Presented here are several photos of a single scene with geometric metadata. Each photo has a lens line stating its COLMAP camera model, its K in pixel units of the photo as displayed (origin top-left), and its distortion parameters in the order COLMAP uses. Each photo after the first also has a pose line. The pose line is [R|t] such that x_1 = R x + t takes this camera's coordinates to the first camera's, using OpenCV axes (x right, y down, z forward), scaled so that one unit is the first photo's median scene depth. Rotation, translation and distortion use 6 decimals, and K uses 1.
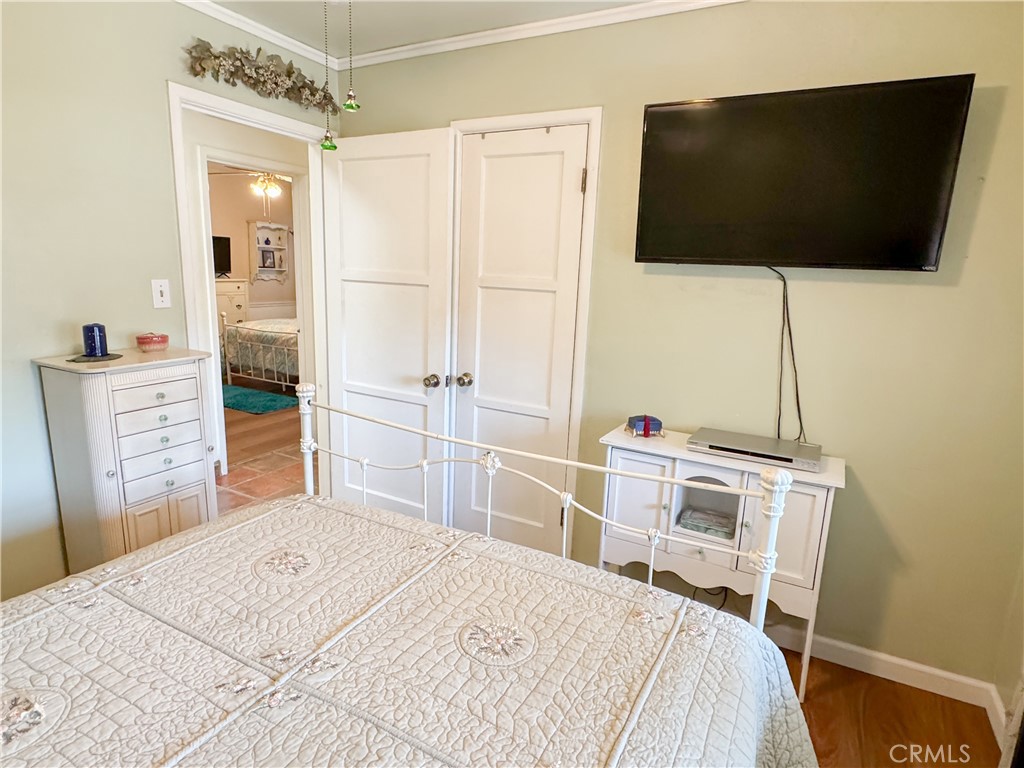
lens RADIAL K [[571.9, 0, 502.9], [0, 571.9, 387.2], [0, 0, 1]] dist [-0.001687, -0.004330]
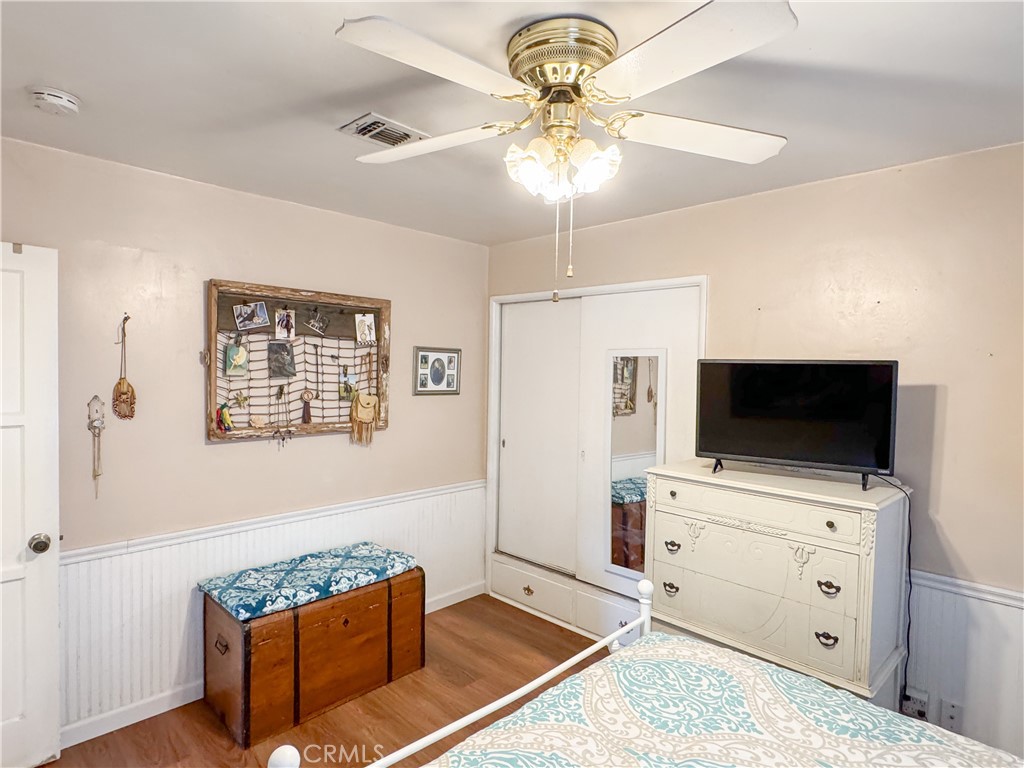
lens RADIAL K [[571.9, 0, 502.9], [0, 571.9, 387.2], [0, 0, 1]] dist [-0.001687, -0.004330]
pose [[-0.279642, -0.014598, -0.959993, -0.132199], [-0.232615, 0.971124, 0.052992, -0.218278], [0.931499, 0.238128, -0.274963, 0.900925]]
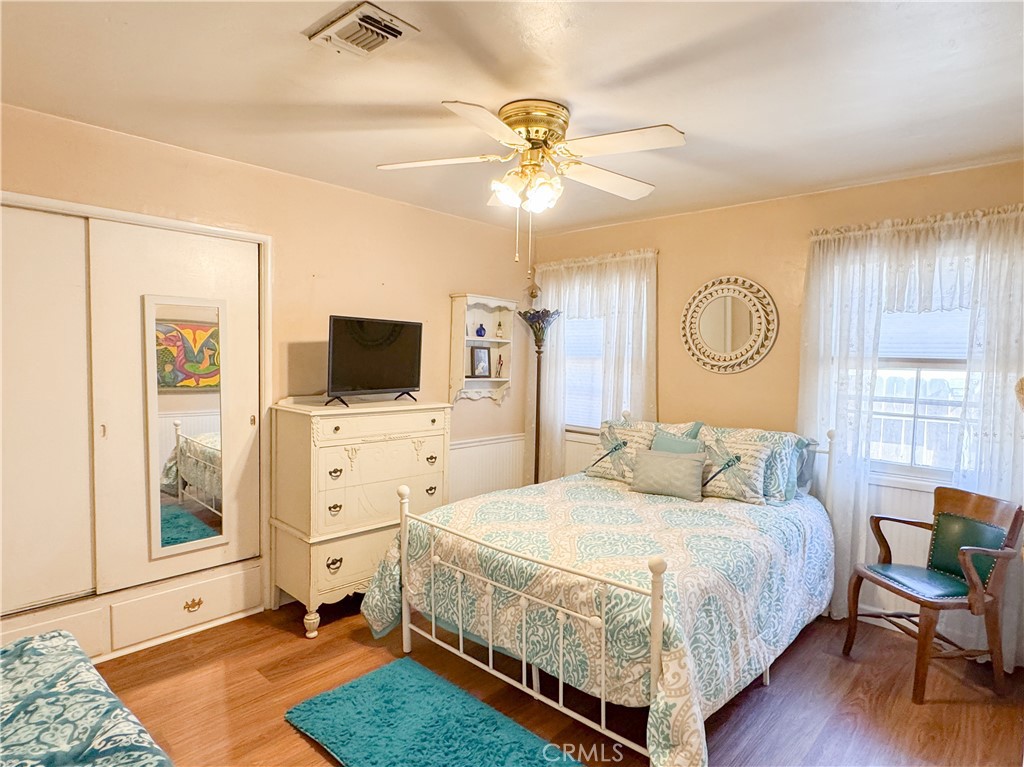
lens RADIAL K [[571.9, 0, 502.9], [0, 571.9, 386.7], [0, 0, 1]] dist [-0.001687, -0.004330]
pose [[0.966987, -0.005486, -0.254768, -0.278634], [-0.035439, 0.987158, -0.155768, -0.128848], [0.252351, 0.159654, 0.954374, 0.540646]]
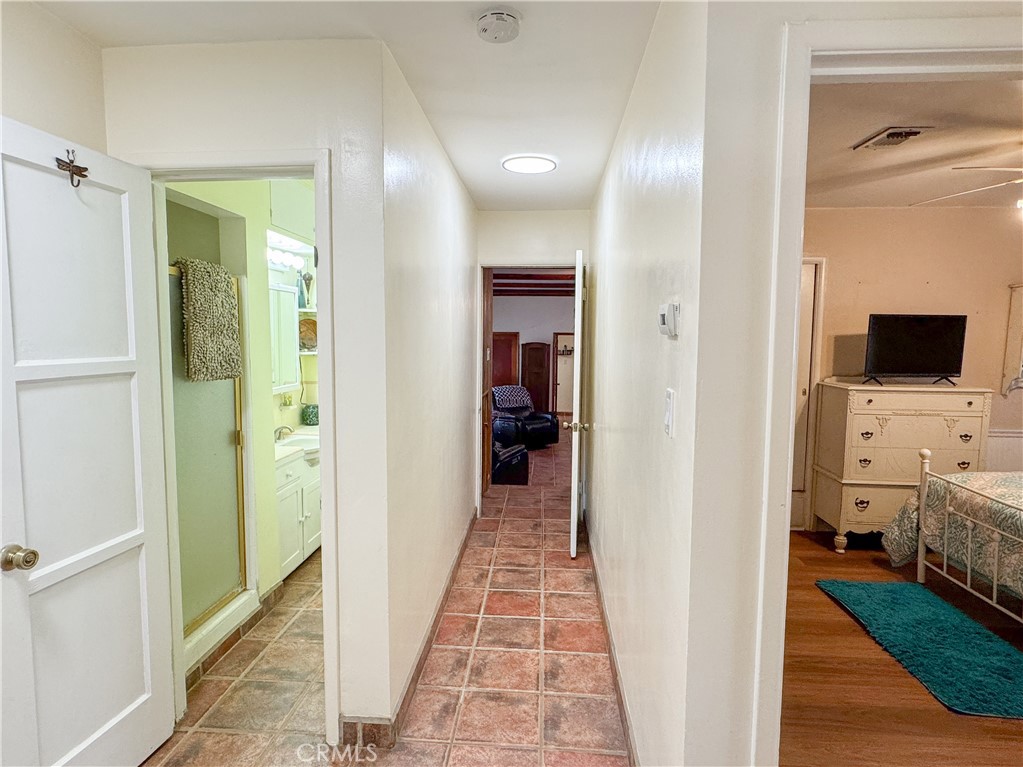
lens RADIAL K [[571.4, 0, 502.4], [0, 571.4, 386.7], [0, 0, 1]] dist [-0.001687, -0.004330]
pose [[0.402009, 0.042218, -0.914662, -0.143176], [-0.182506, 0.982586, -0.034861, -0.089133], [0.897263, 0.180946, 0.402713, 0.372991]]
